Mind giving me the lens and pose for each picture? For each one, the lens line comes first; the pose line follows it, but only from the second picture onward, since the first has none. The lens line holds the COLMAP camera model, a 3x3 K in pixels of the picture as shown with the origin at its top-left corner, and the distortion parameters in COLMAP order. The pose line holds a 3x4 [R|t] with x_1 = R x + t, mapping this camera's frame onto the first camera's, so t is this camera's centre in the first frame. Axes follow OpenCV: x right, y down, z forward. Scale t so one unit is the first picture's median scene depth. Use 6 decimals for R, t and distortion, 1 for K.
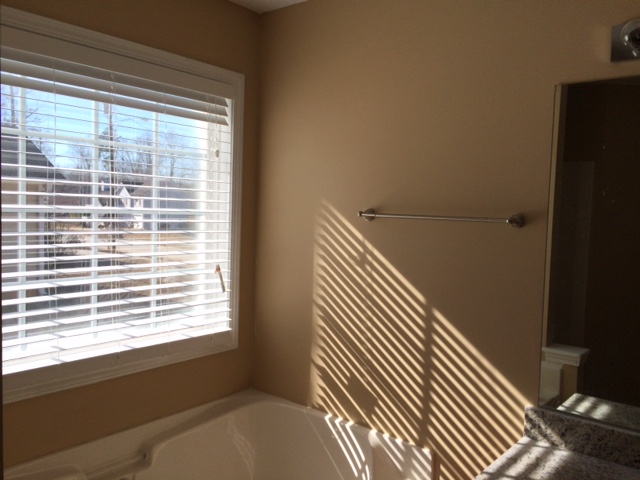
lens RADIAL K [[539.2, 0, 319.6], [0, 539.2, 241.6], [0, 0, 1]] dist [-0.010171, -0.030157]
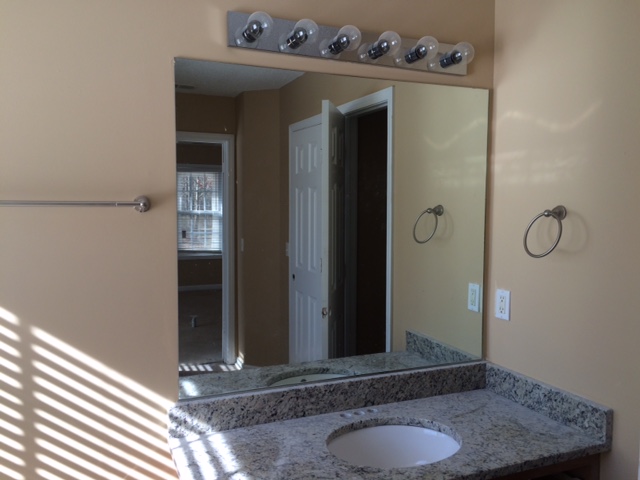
lens RADIAL K [[539.2, 0, 318.7], [0, 539.2, 234.8], [0, 0, 1]] dist [-0.010171, -0.030157]
pose [[0.439875, -0.083450, 0.894174, -0.312889], [0.075888, 0.995566, 0.055581, -0.016713], [-0.894847, 0.043408, 0.444257, 0.366620]]
